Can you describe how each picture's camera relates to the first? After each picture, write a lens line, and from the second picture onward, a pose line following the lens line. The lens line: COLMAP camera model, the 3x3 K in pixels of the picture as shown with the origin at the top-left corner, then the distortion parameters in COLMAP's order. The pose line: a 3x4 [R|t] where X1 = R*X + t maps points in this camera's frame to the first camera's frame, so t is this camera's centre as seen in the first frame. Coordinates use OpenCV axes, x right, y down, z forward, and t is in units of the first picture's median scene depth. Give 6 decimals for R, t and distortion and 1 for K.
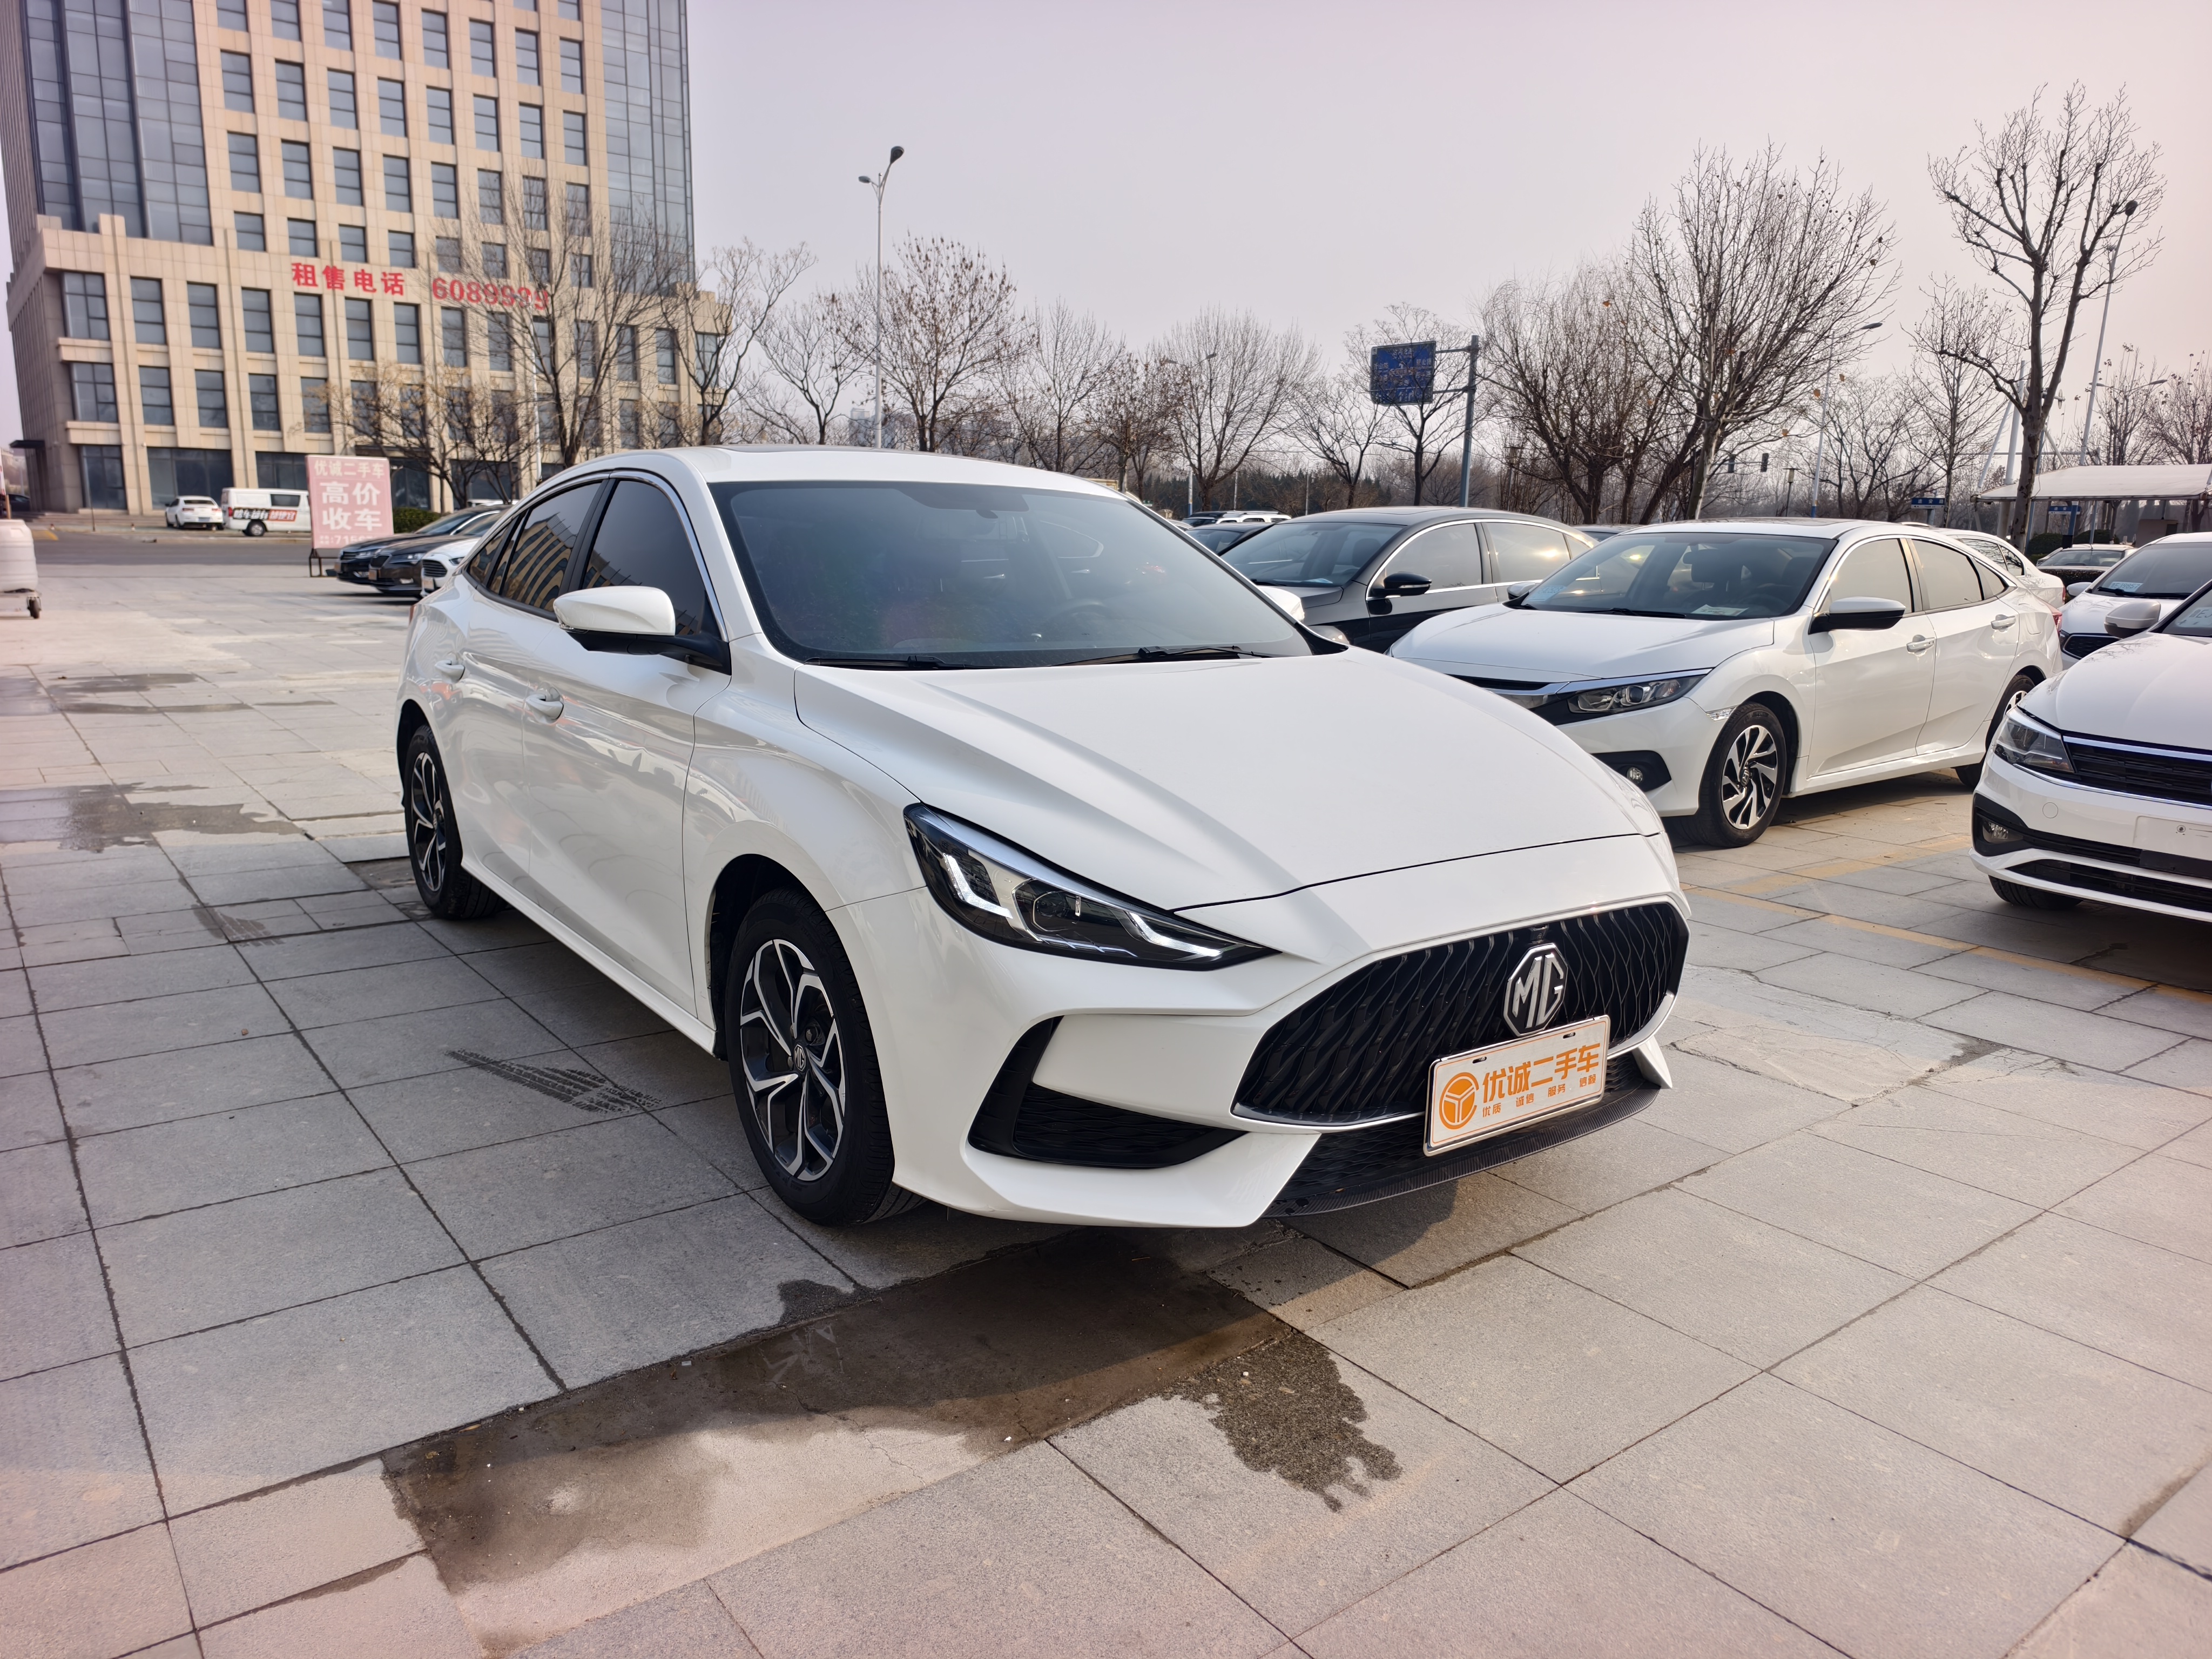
lens RADIAL K [[1552.2, 0, 1136.2], [0, 1552.2, 845.6], [0, 0, 1]] dist [0.015383, -0.022469]
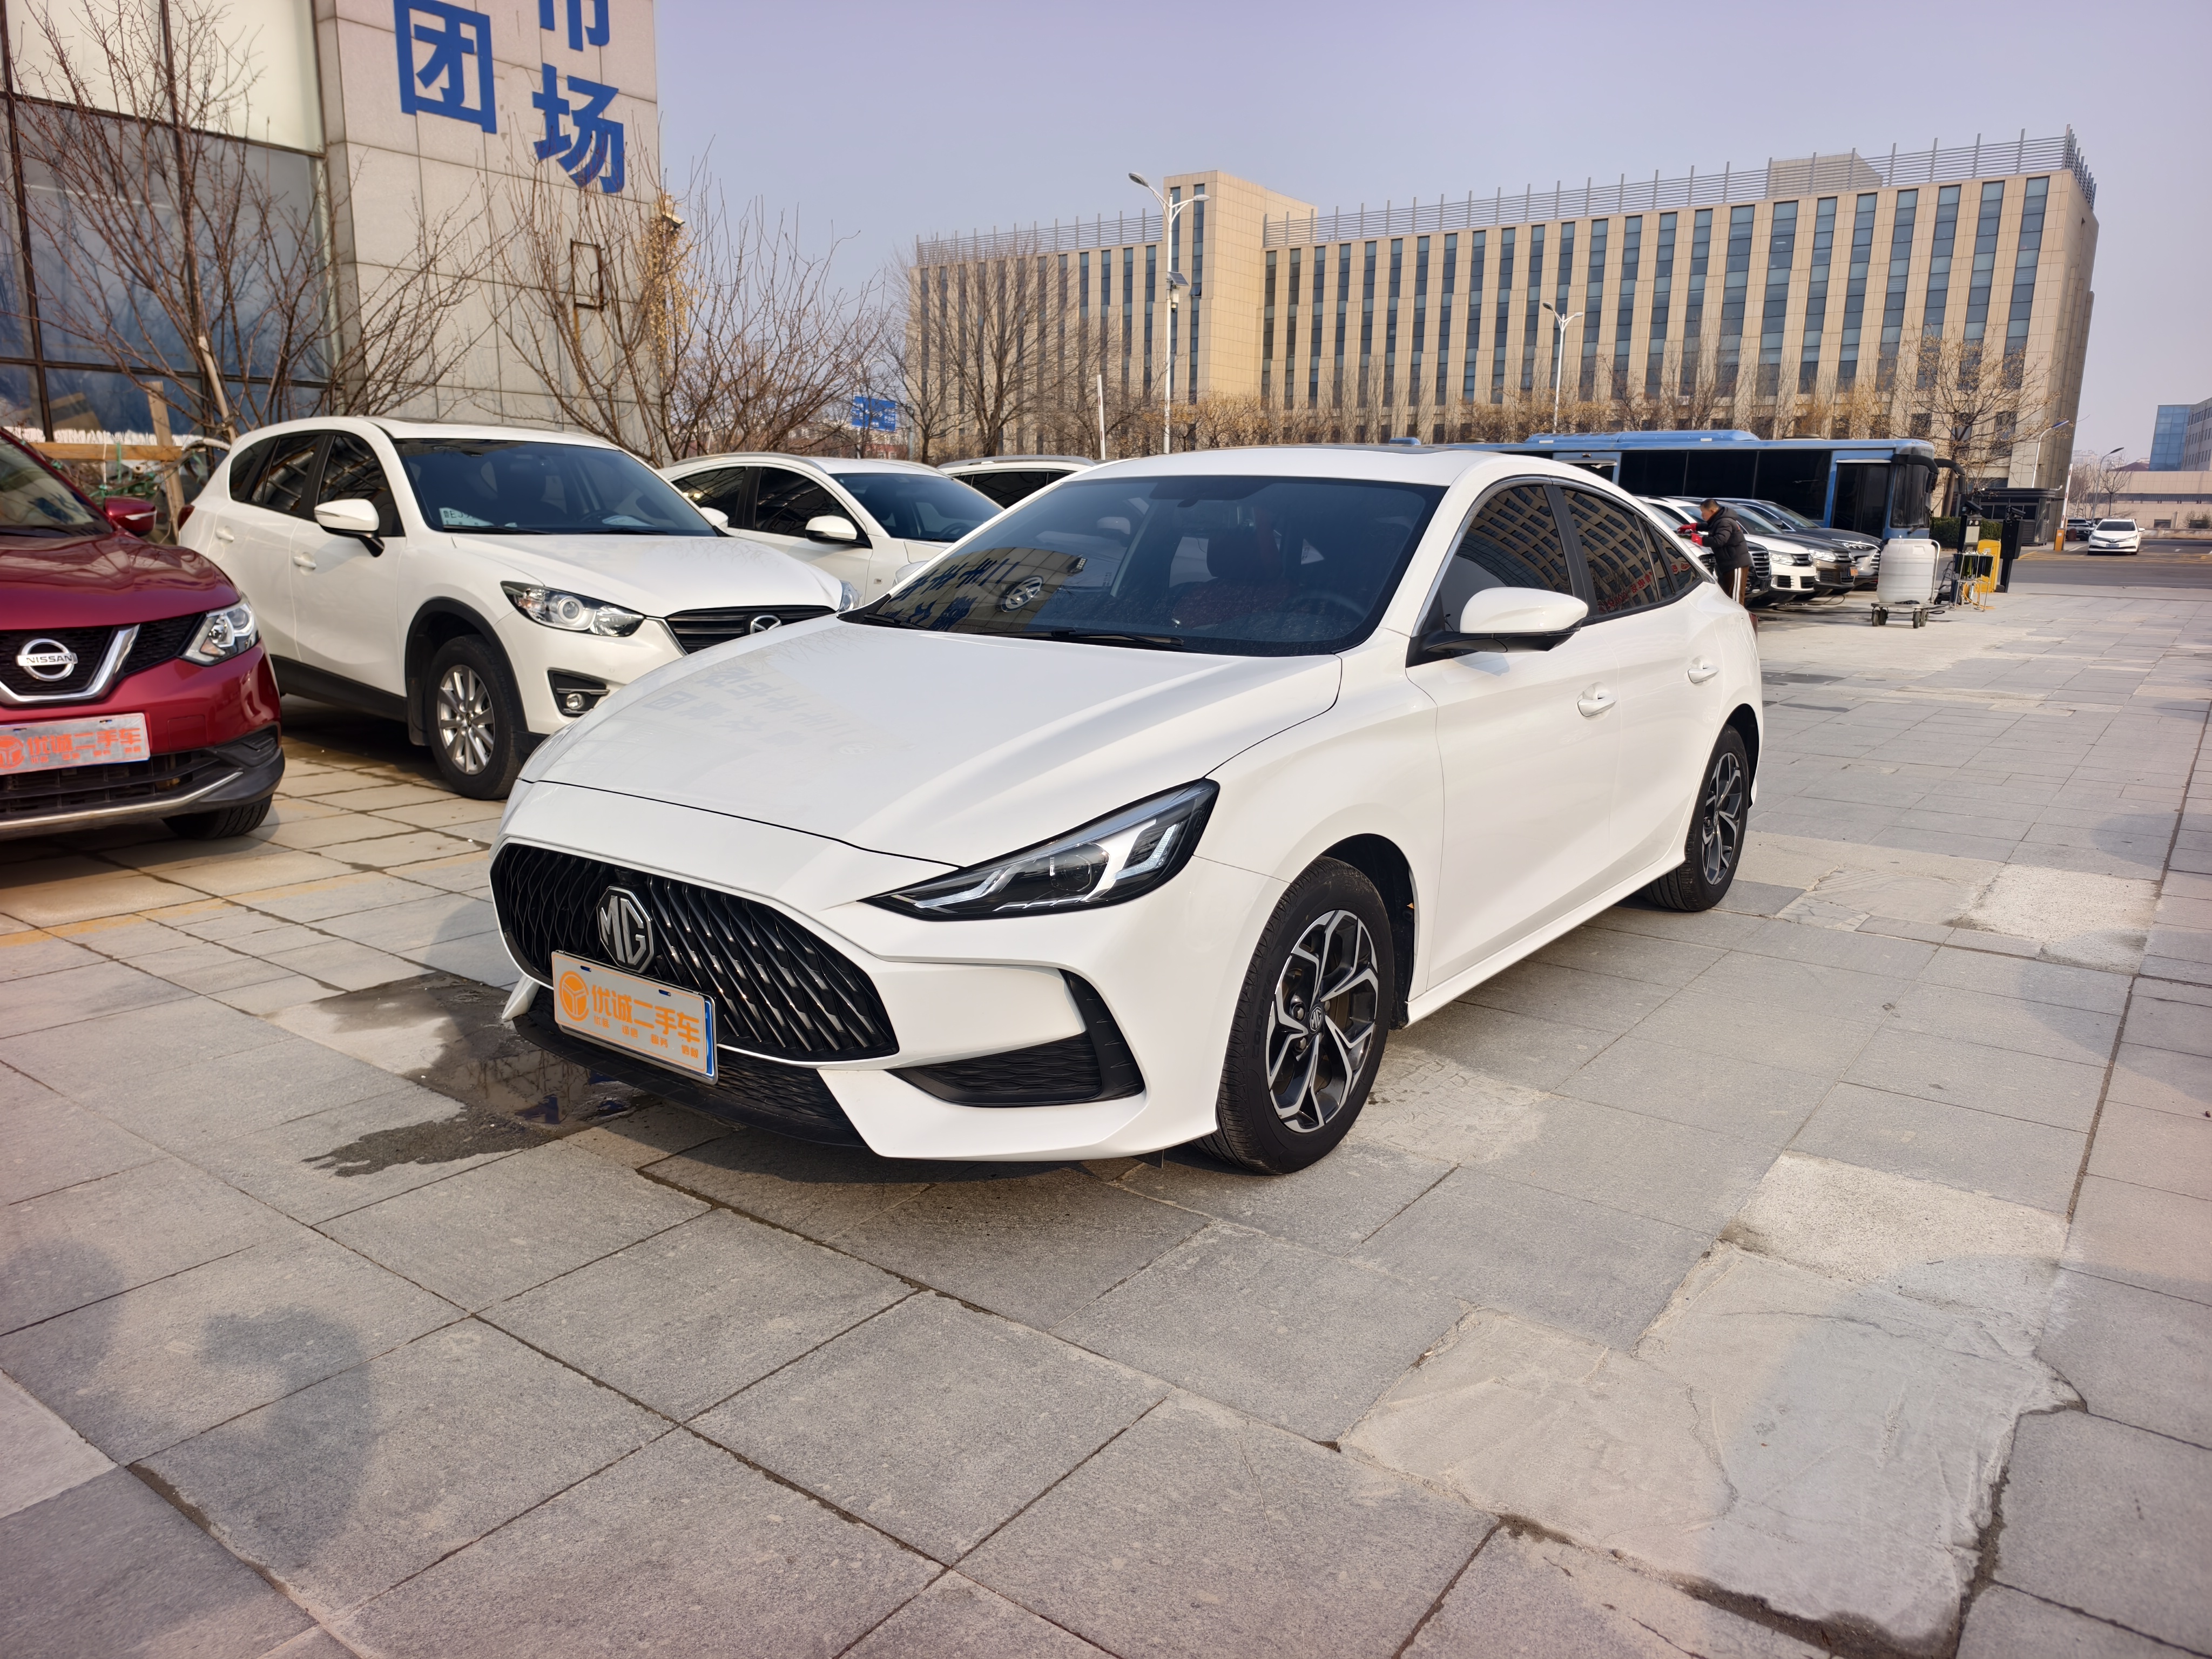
lens RADIAL K [[1552.2, 0, 1136.2], [0, 1552.2, 845.6], [0, 0, 1]] dist [0.015383, -0.022469]
pose [[0.295993, 0.190459, -0.936009, 1.350158], [-0.205909, 0.969603, 0.132180, -0.178208], [0.932732, 0.153608, 0.326213, 0.963440]]
